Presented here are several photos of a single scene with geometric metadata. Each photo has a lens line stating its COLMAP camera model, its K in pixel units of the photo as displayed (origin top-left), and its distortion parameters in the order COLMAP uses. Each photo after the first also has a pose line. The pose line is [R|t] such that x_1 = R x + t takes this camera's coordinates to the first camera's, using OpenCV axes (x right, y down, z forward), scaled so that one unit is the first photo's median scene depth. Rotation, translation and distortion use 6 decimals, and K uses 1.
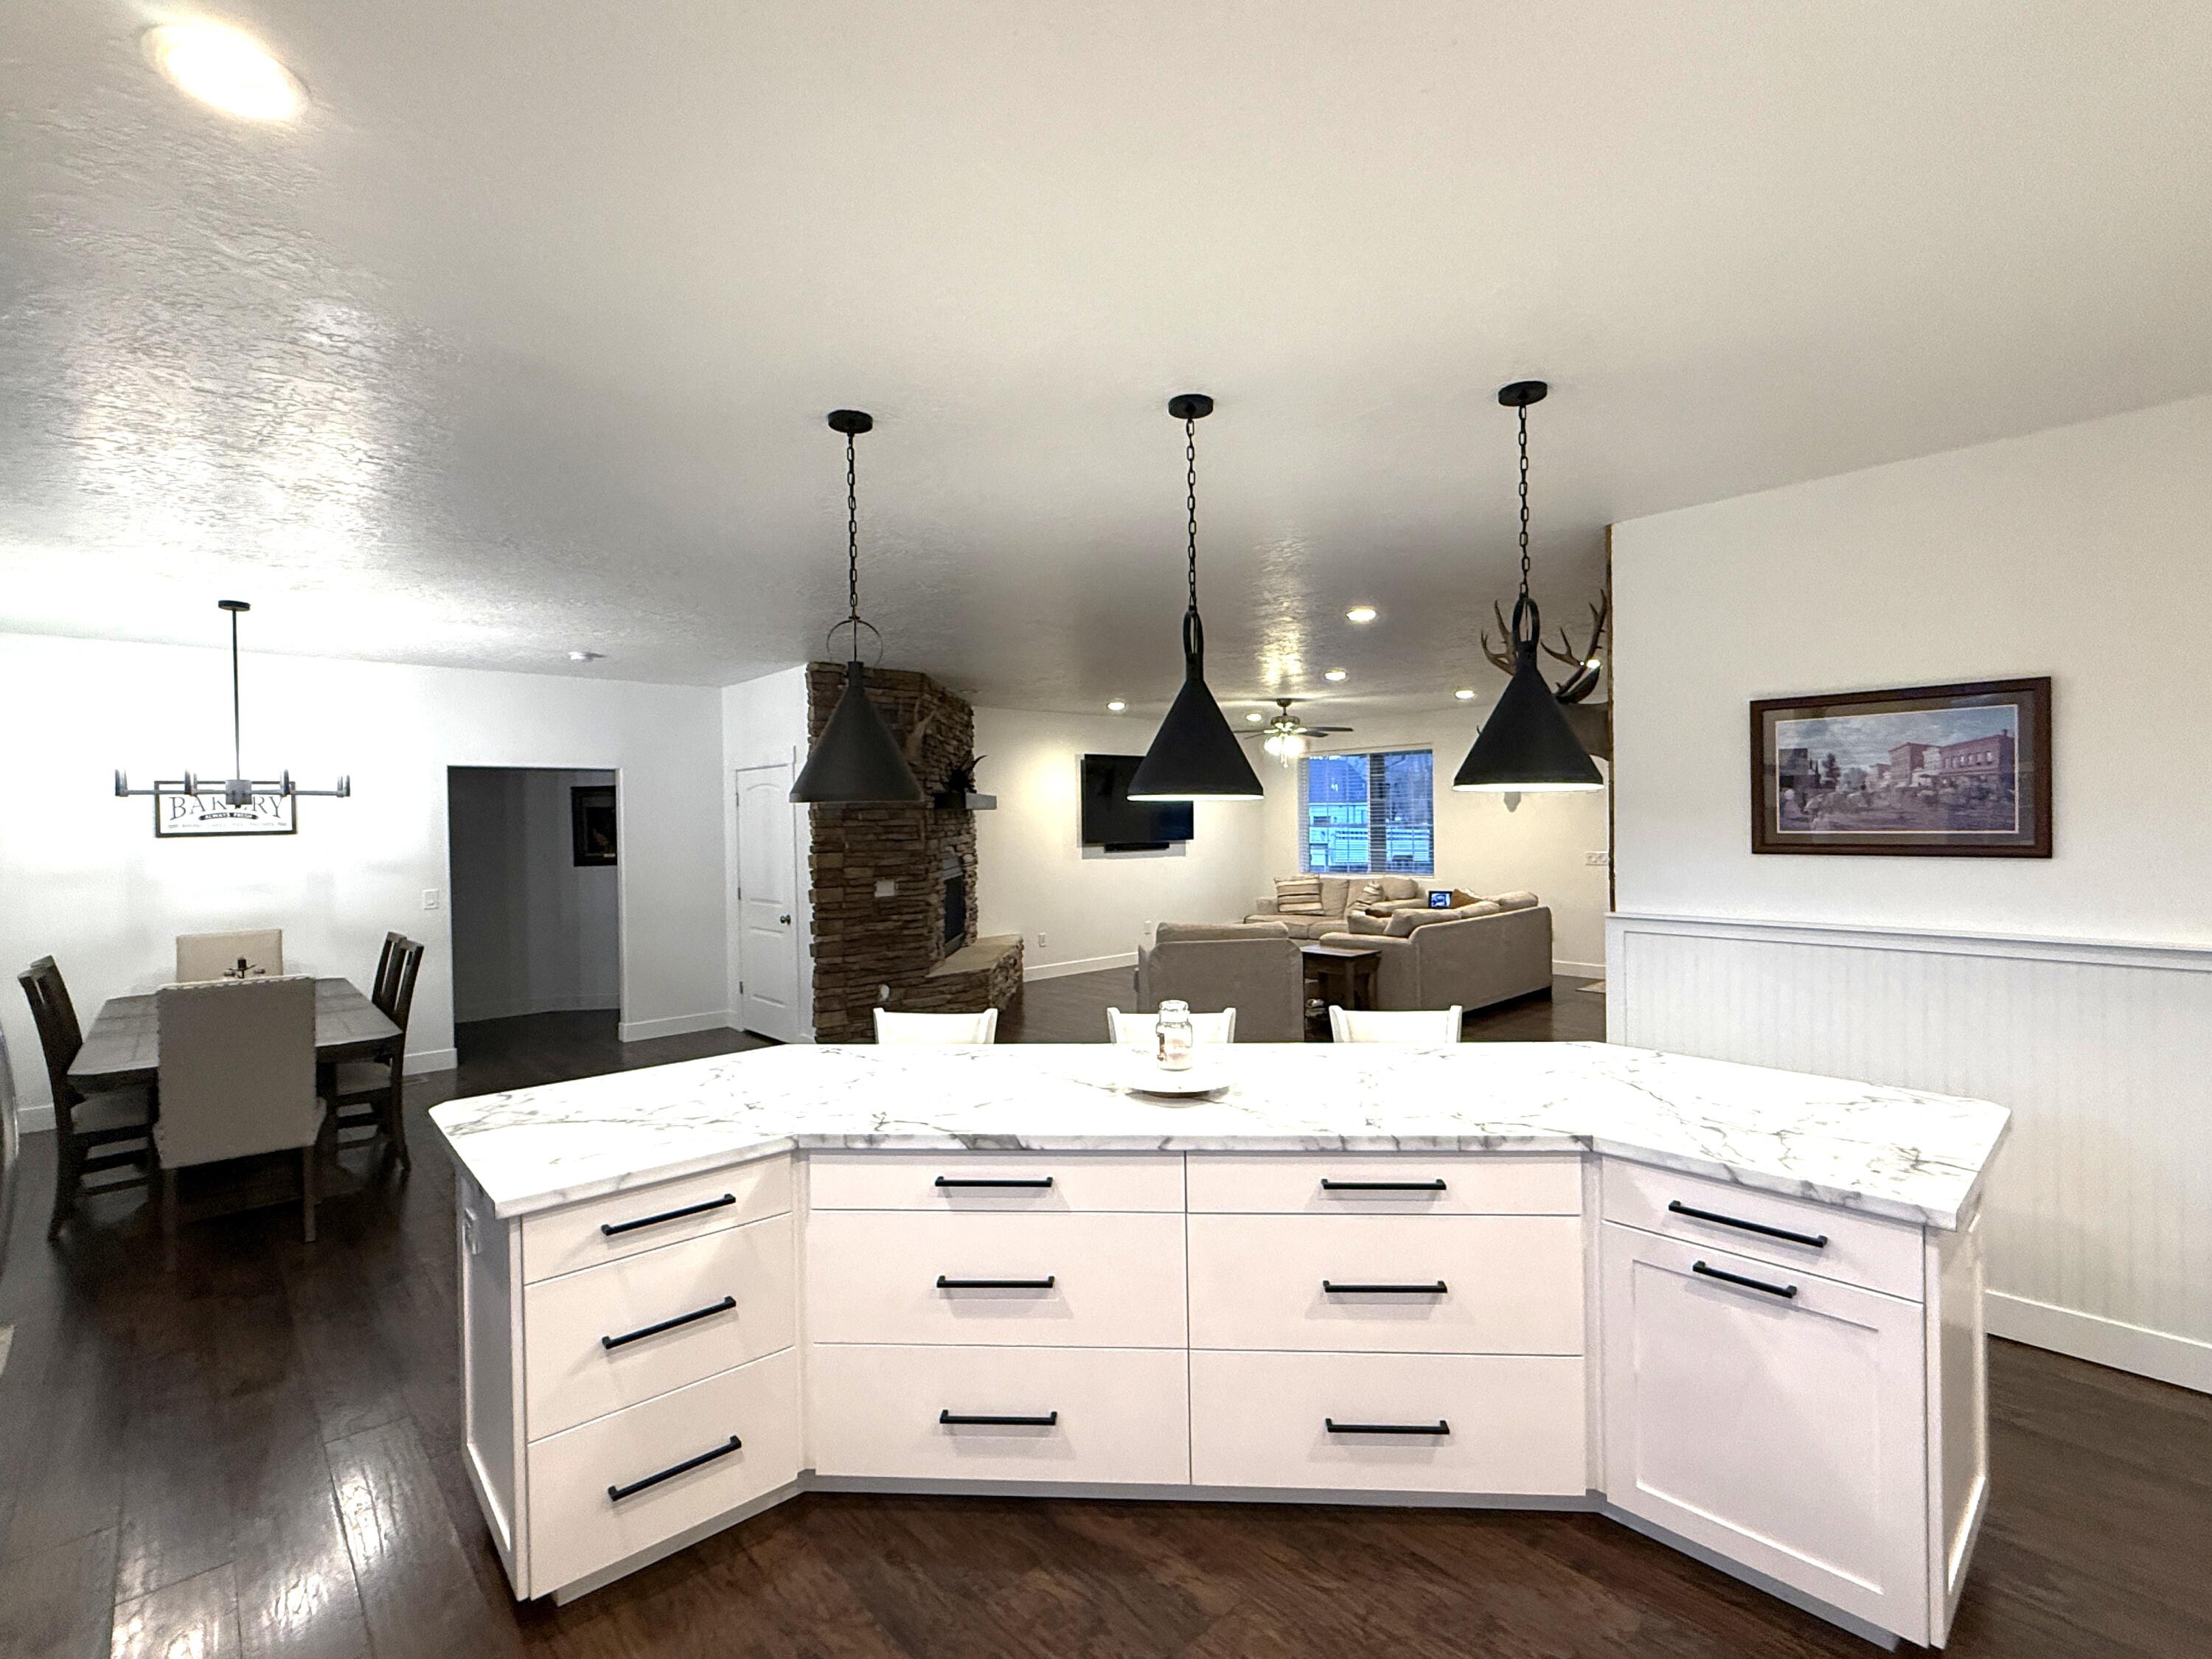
lens RADIAL K [[1012.0, 0, 1092.4], [0, 1012.0, 832.7], [0, 0, 1]] dist [-0.000589, 0.000222]
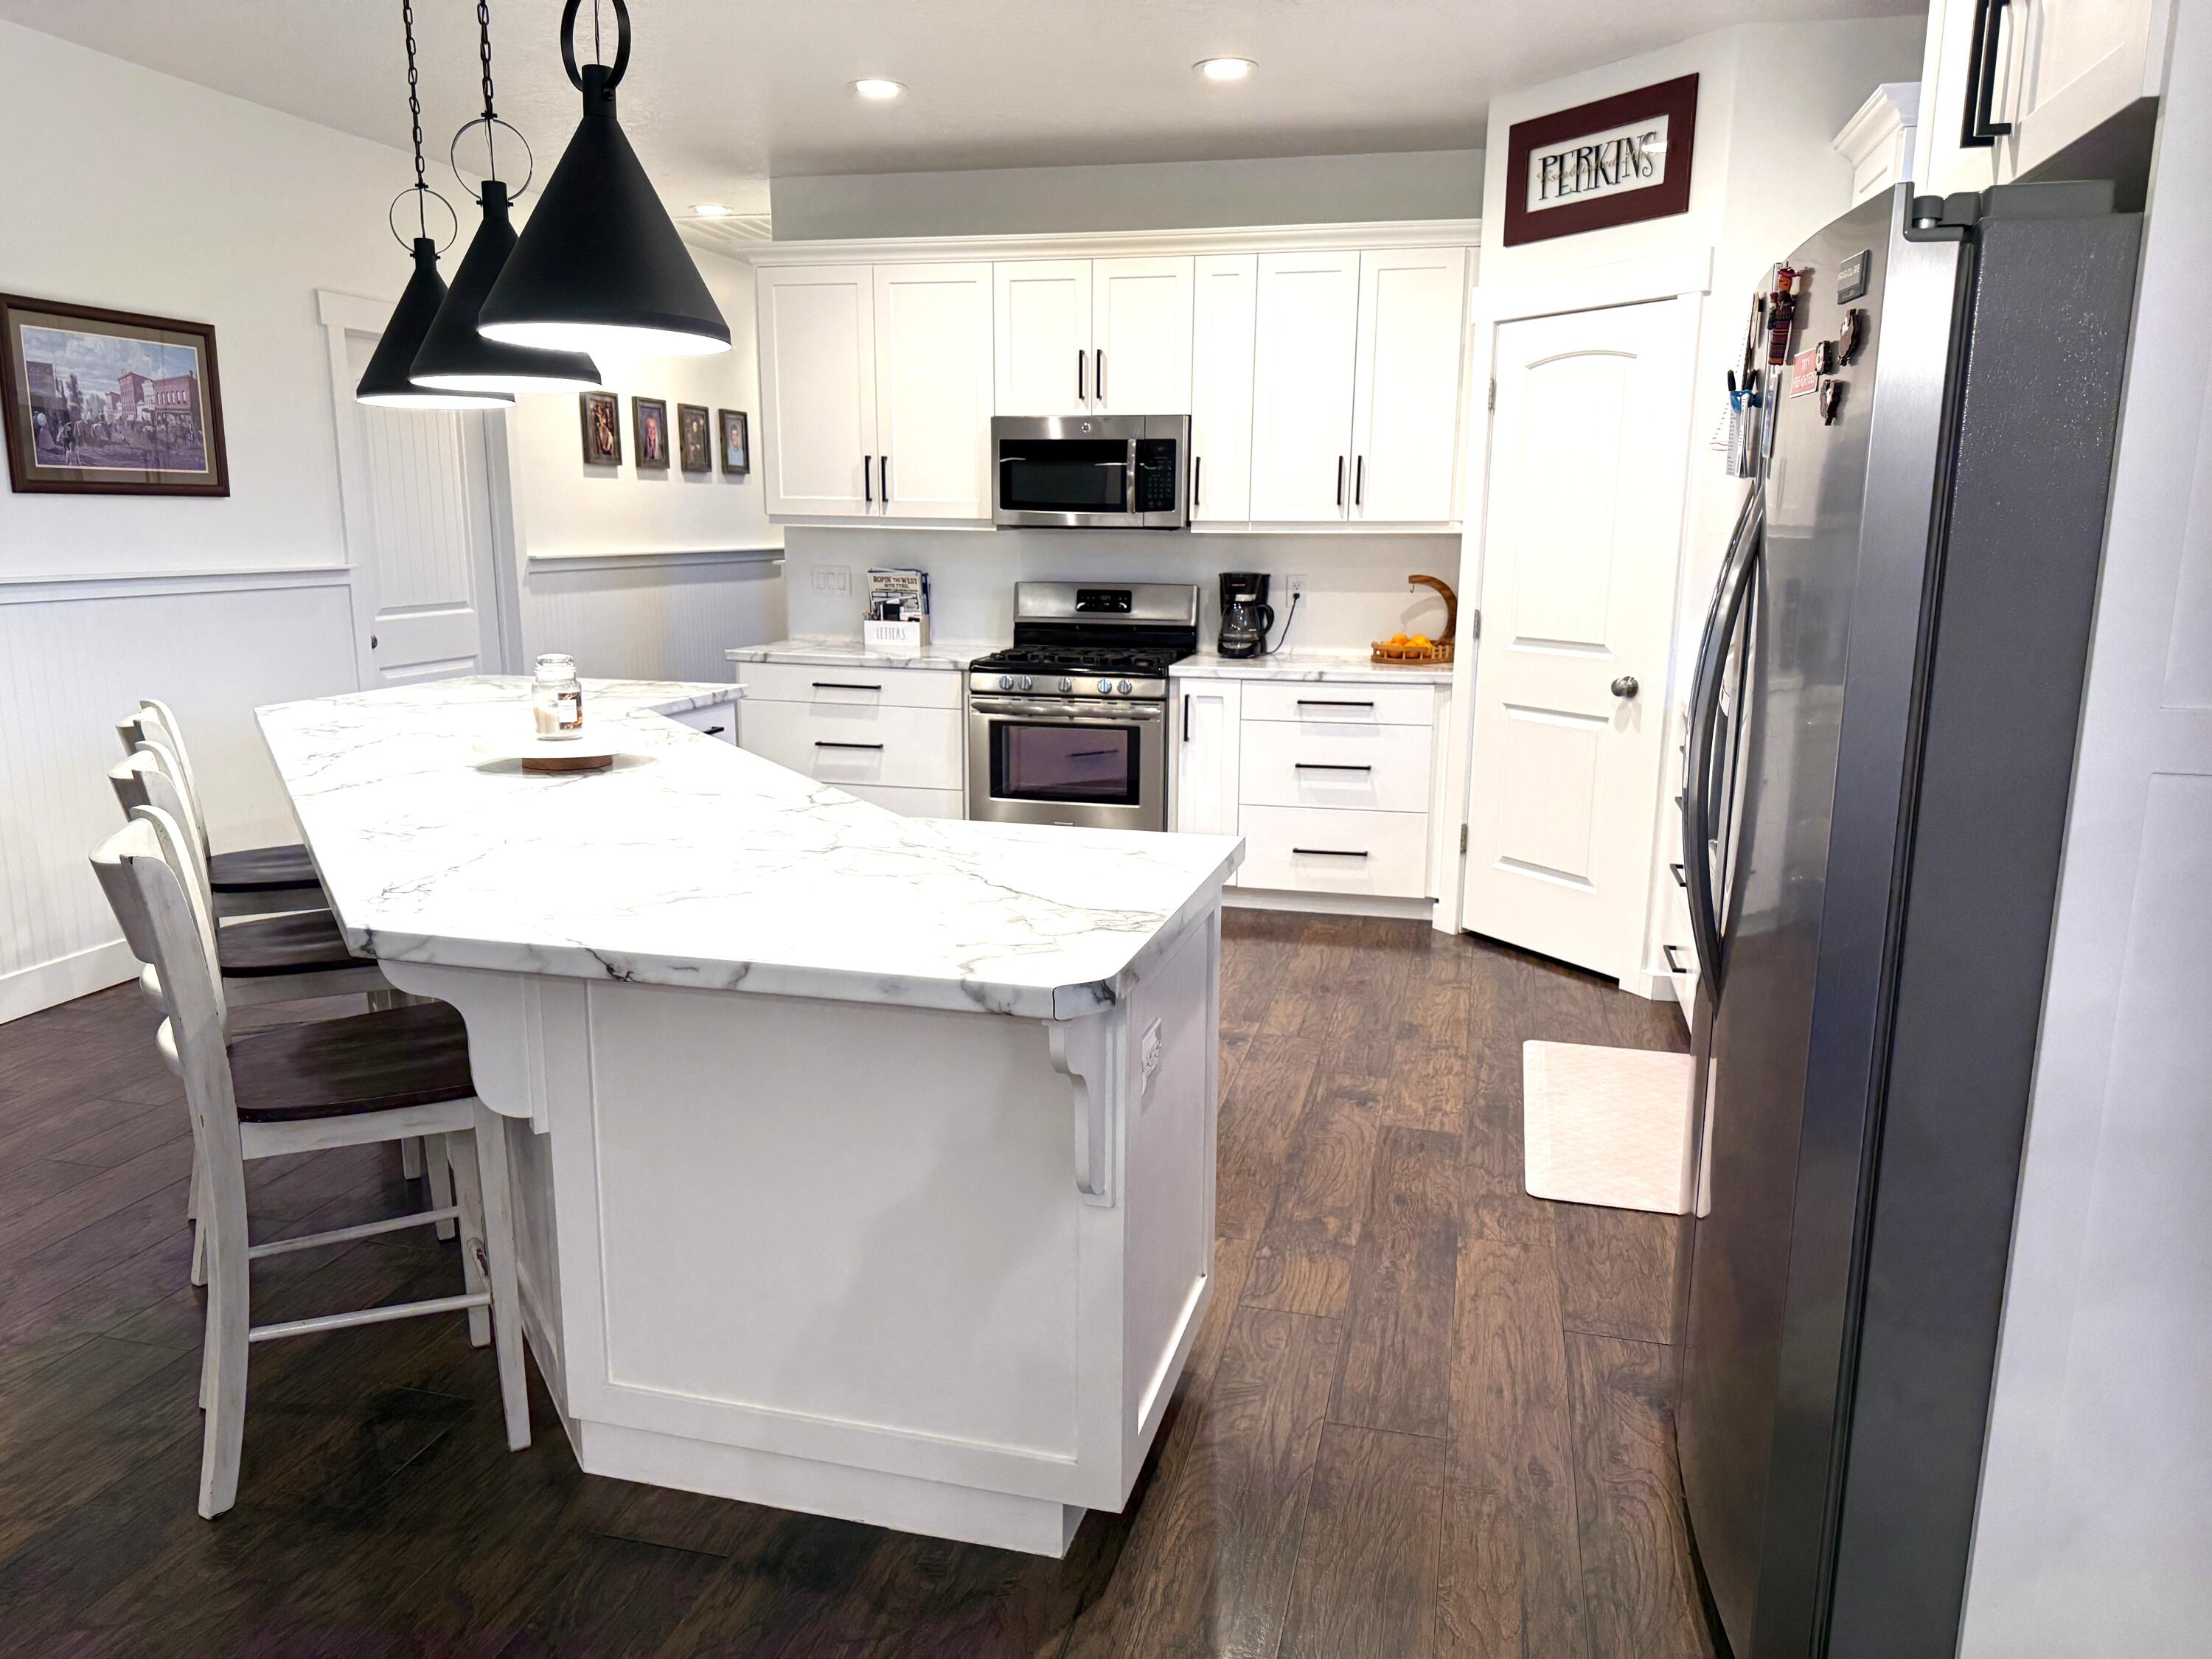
lens RADIAL K [[1587.3, 0, 1102.9], [0, 1587.3, 865.5], [0, 0, 1]] dist [0.070459, -0.062280]
pose [[-0.550555, -0.165846, 0.818159, -1.034628], [0.014169, 0.978070, 0.207795, 0.062411], [-0.834679, 0.125995, -0.536131, 1.133048]]
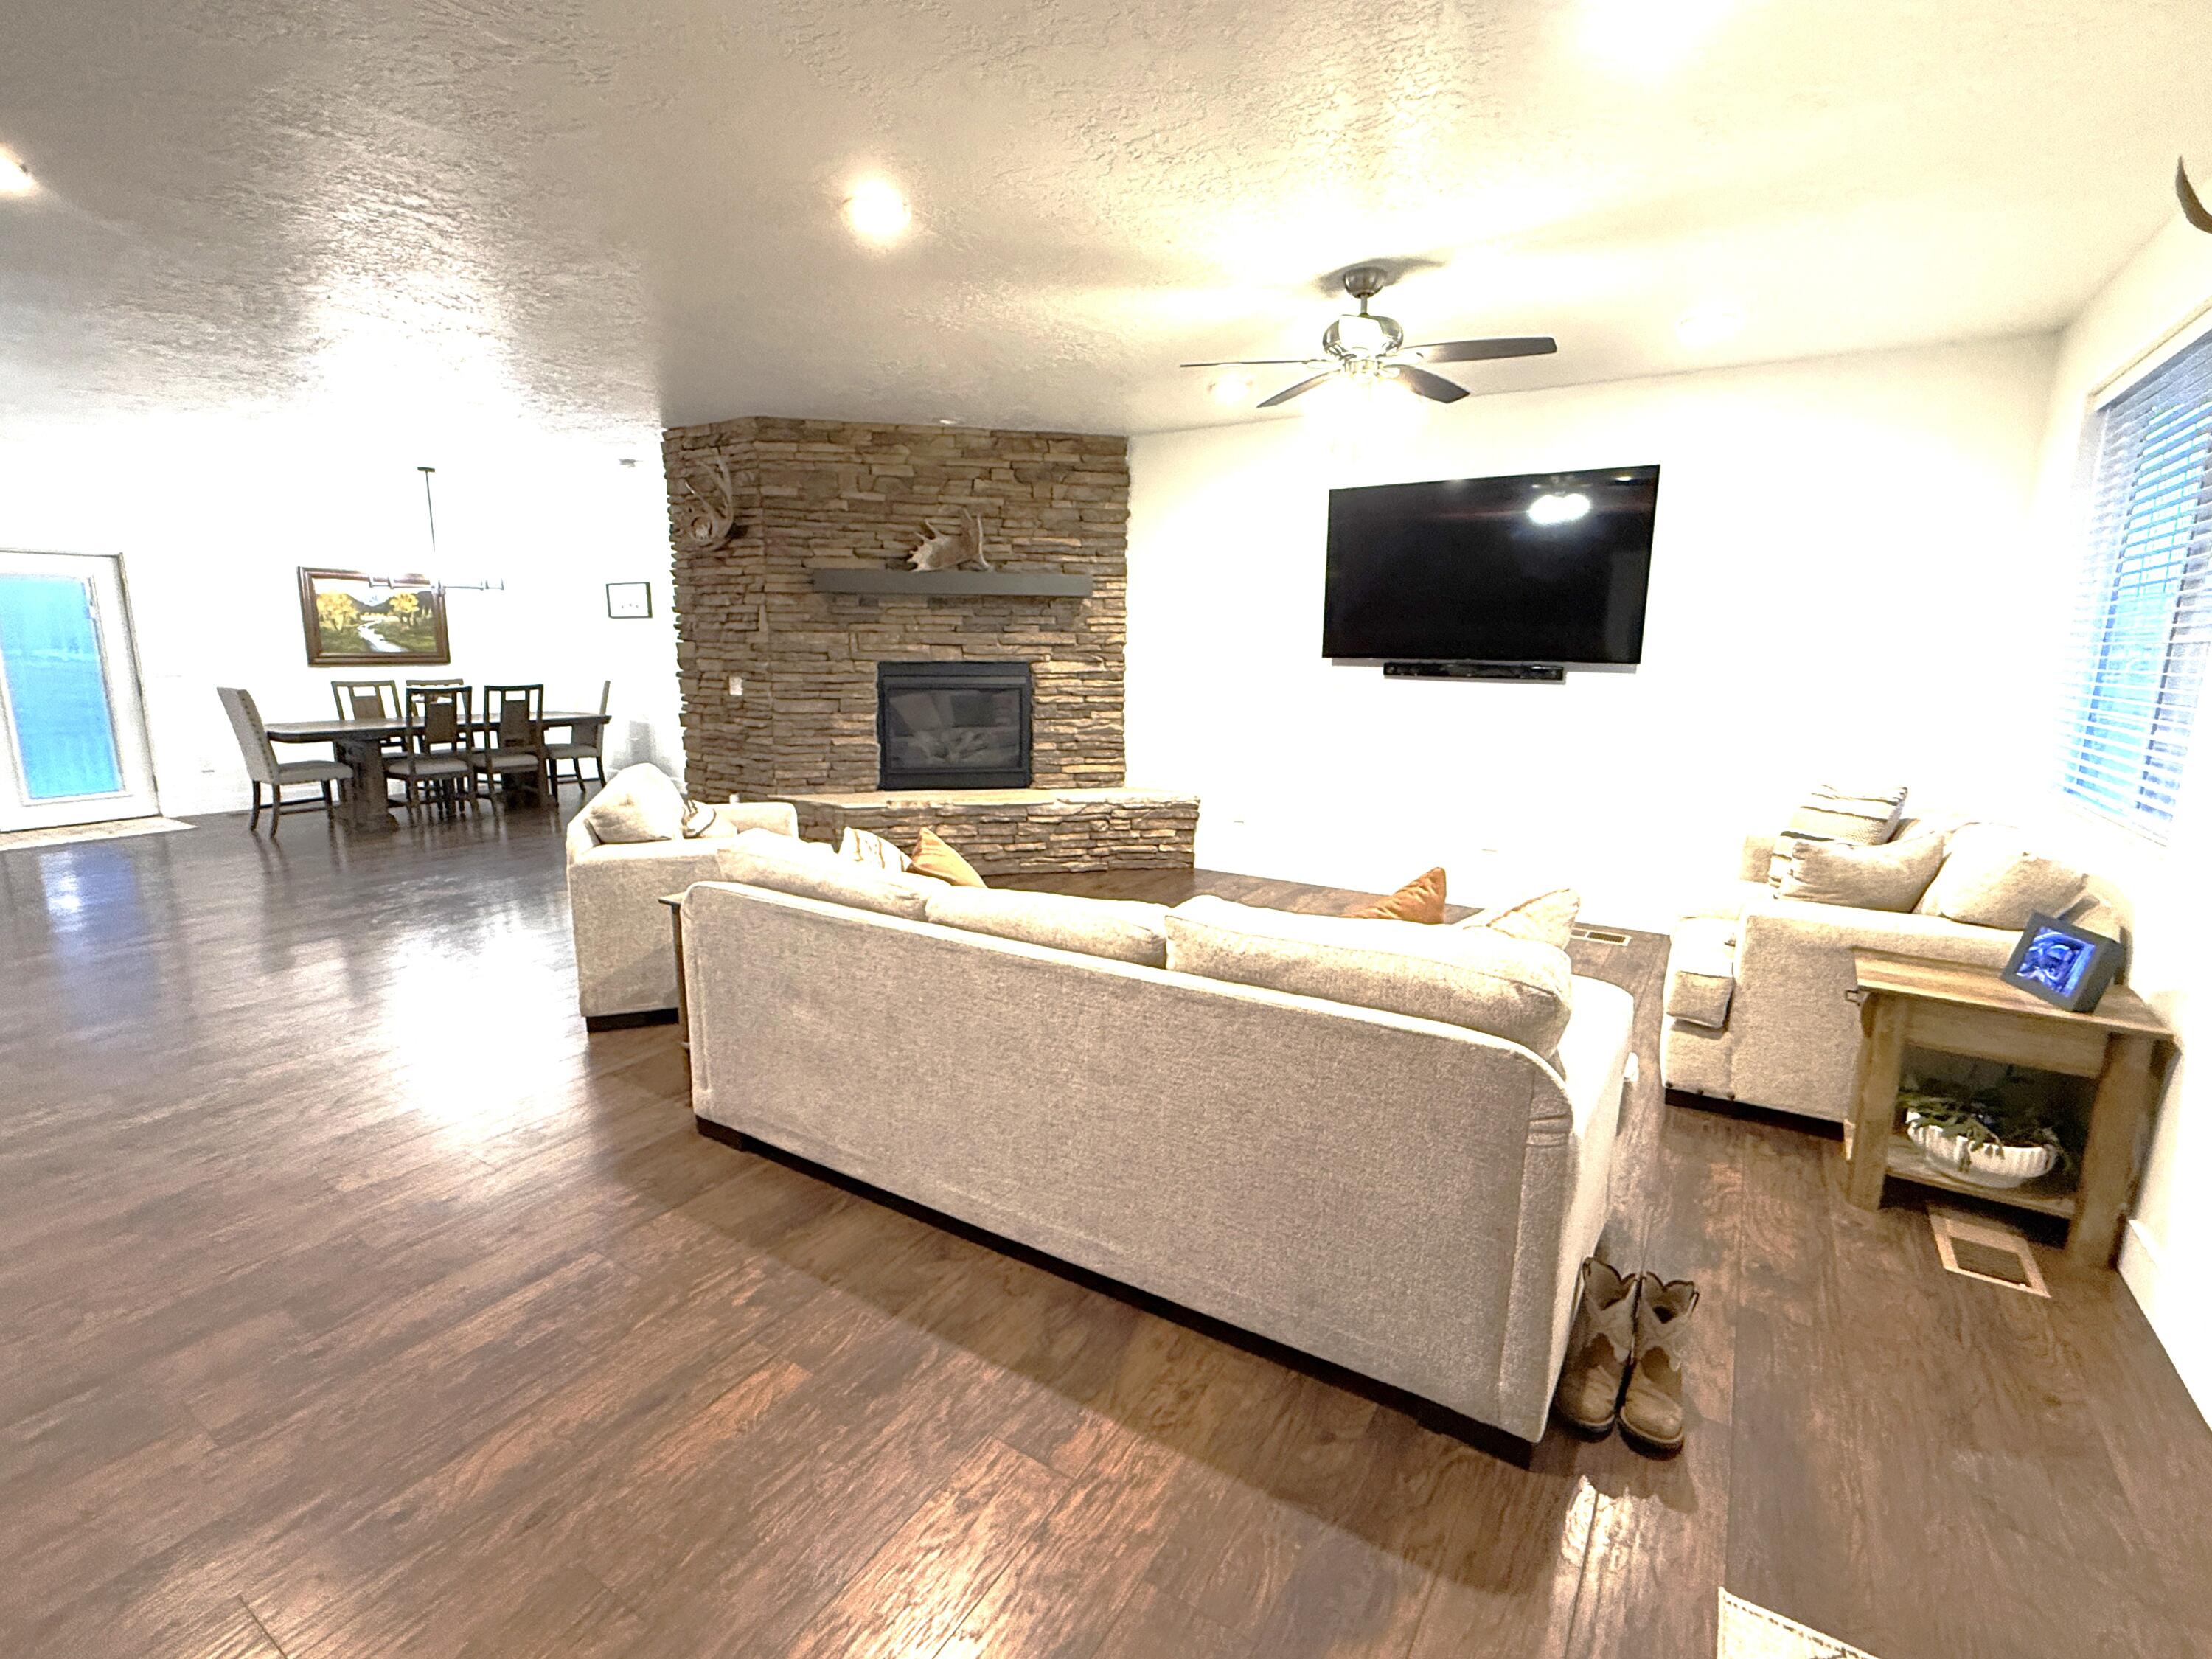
lens RADIAL K [[1012.0, 0, 1096.5], [0, 1012.0, 829.2], [0, 0, 1]] dist [-0.000589, 0.000222]
pose [[0.263040, 0.196246, -0.944615, 1.679273], [-0.027907, 0.980232, 0.195874, -0.009225], [0.964381, -0.025162, 0.263317, 2.448414]]
